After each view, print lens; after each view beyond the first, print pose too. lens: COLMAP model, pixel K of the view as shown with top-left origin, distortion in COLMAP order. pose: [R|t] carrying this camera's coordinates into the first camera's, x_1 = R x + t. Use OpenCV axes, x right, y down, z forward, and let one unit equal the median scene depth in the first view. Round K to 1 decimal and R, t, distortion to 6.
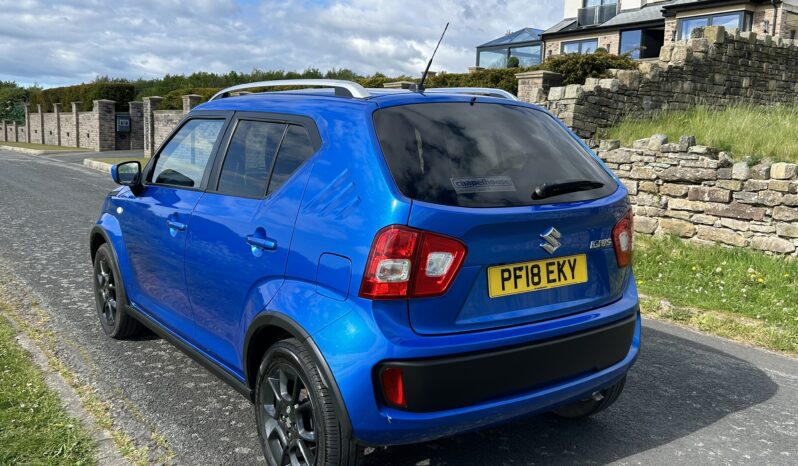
lens RADIAL K [[771.3, 0, 399.0], [0, 771.3, 233.0], [0, 0, 1]] dist [0.009661, -0.010923]
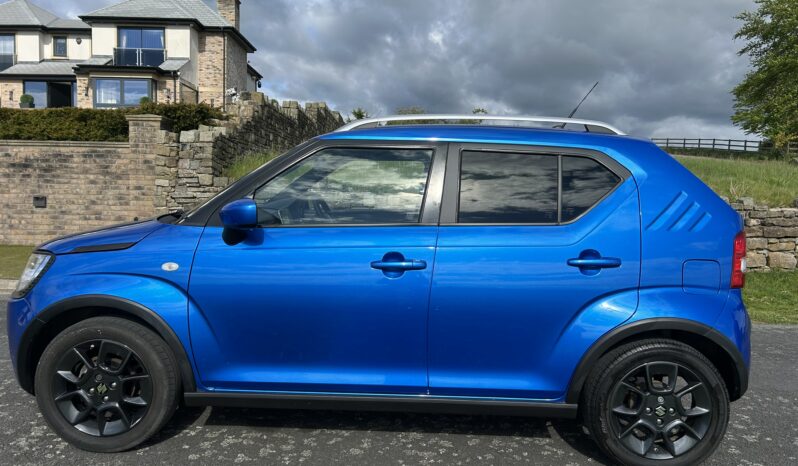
lens RADIAL K [[604.2, 0, 411.8], [0, 604.2, 231.3], [0, 0, 1]] dist [0.071286, -0.073859]
pose [[0.585838, -0.067316, 0.807628, -0.303496], [0.099508, 0.994979, 0.010751, -0.019680], [-0.804296, 0.074067, 0.589595, 0.208133]]
